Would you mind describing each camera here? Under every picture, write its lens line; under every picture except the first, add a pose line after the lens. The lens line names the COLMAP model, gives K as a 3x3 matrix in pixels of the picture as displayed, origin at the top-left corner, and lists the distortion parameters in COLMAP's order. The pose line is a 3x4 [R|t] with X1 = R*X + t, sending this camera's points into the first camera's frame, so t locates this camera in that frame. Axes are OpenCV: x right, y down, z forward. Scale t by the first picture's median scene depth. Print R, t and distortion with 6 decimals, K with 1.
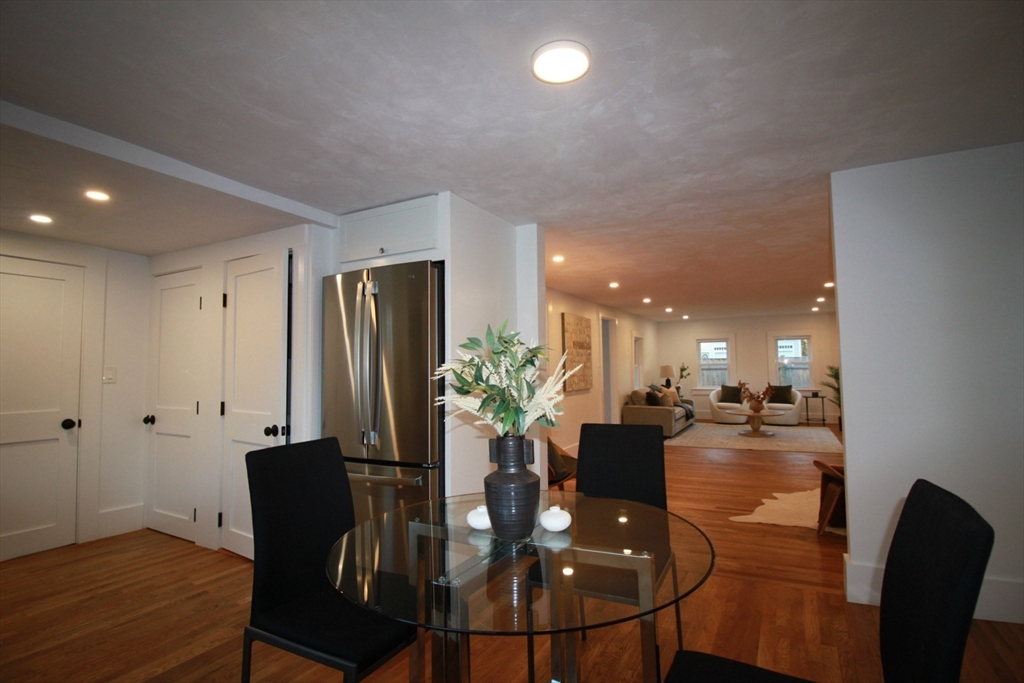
lens RADIAL K [[502.0, 0, 513.7], [0, 502.0, 340.4], [0, 0, 1]] dist [0.002212, 0.000312]
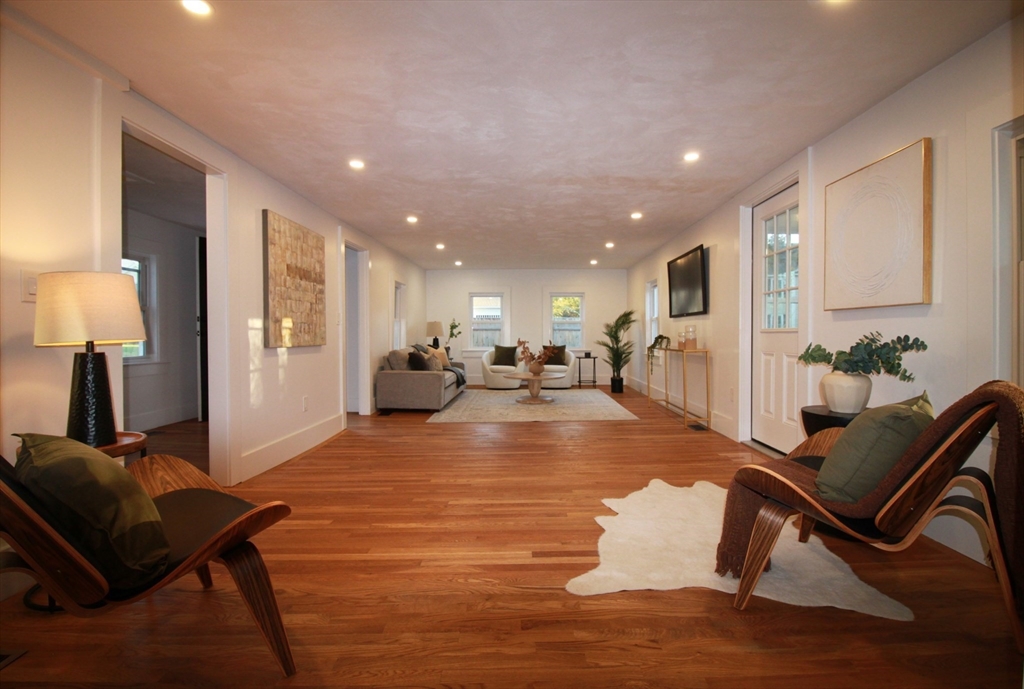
lens RADIAL K [[452.4, 0, 516.2], [0, 452.4, 346.9], [0, 0, 1]] dist [-0.000242, -0.000056]
pose [[0.884160, 0.003477, 0.467172, 0.086929], [-0.036056, 0.997498, 0.060815, 0.045970], [-0.465792, -0.070614, 0.882072, 0.316794]]
